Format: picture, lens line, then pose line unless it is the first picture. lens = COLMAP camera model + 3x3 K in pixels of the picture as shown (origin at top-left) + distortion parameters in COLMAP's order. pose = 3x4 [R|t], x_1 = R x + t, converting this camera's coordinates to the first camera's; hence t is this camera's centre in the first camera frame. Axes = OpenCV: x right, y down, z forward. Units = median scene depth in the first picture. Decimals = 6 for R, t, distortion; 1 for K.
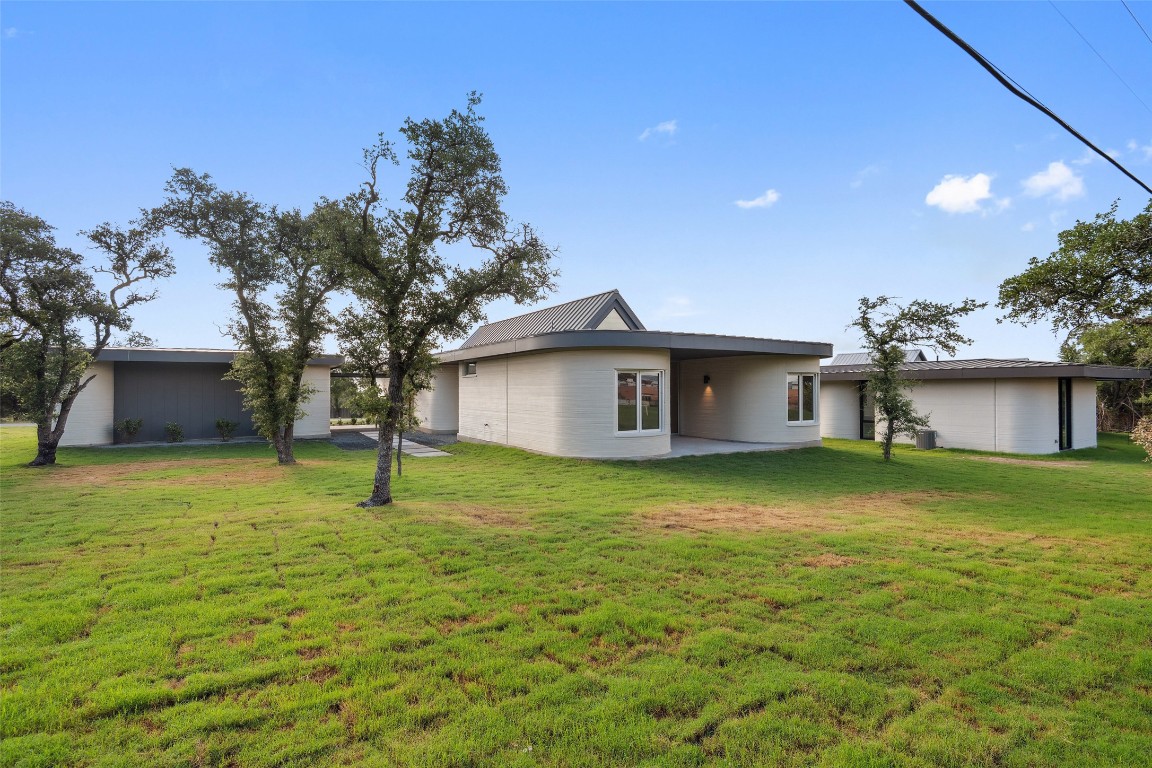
lens RADIAL K [[546.0, 0, 577.4], [0, 546.0, 415.9], [0, 0, 1]] dist [0.000512, -0.000118]
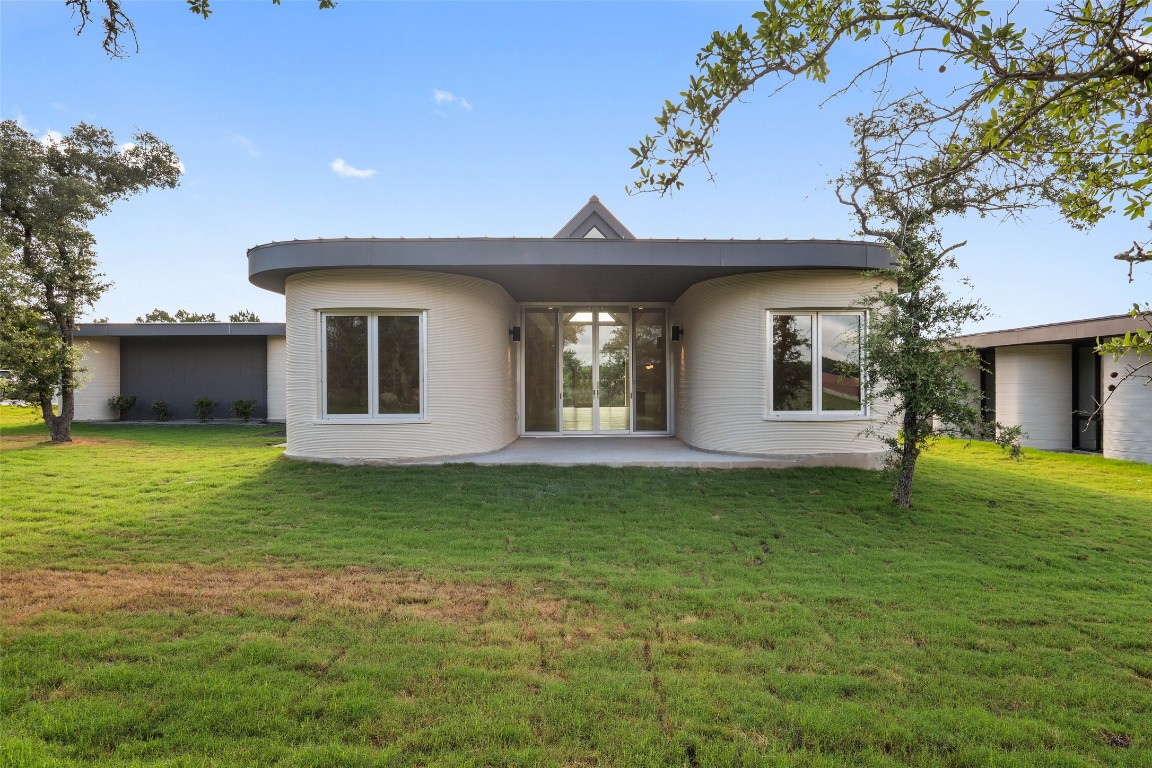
lens RADIAL K [[693.2, 0, 576.3], [0, 693.2, 401.5], [0, 0, 1]] dist [0.000944, -0.001105]
pose [[0.864172, 0.006763, -0.503151, 0.544914], [0.006748, 0.999664, 0.025027, -0.009322], [0.503151, -0.025023, 0.863836, 0.378164]]
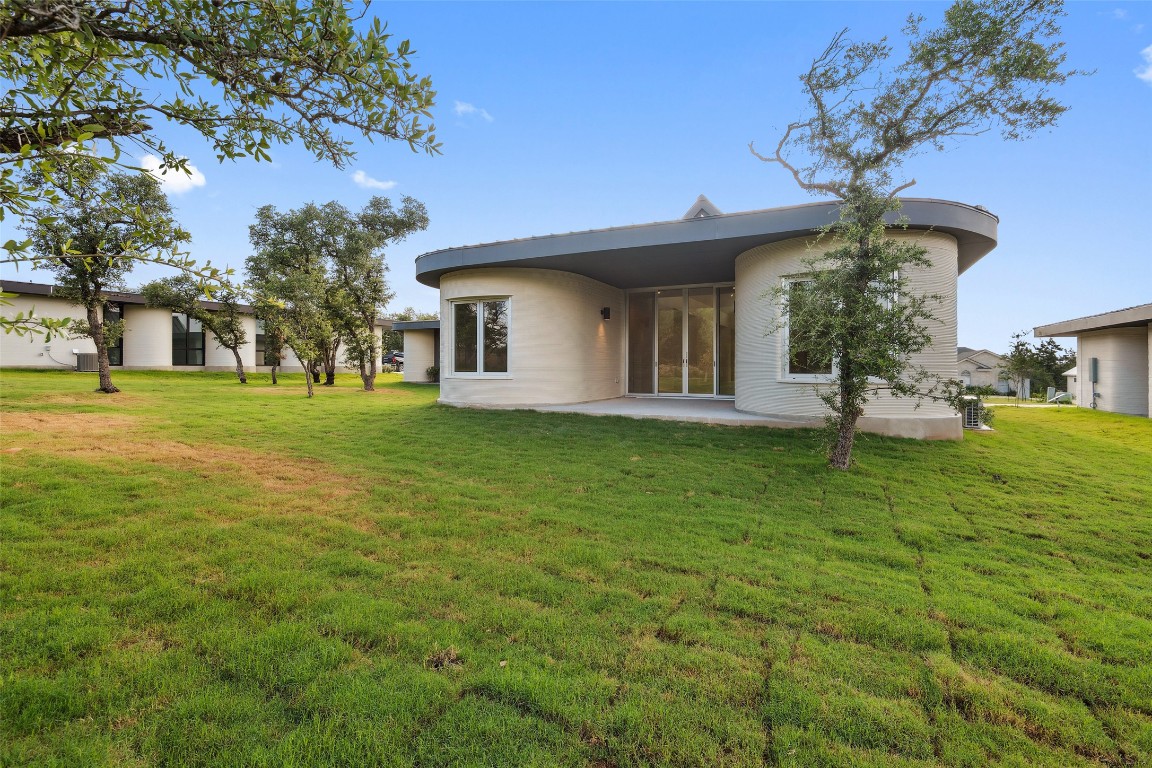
lens RADIAL K [[540.0, 0, 574.7], [0, 540.0, 379.7], [0, 0, 1]] dist [0.008219, -0.008362]
pose [[0.510665, 0.016311, -0.859625, 0.710587], [-0.002231, 0.999842, 0.017646, 0.012011], [0.859777, -0.007094, 0.510620, 0.565439]]
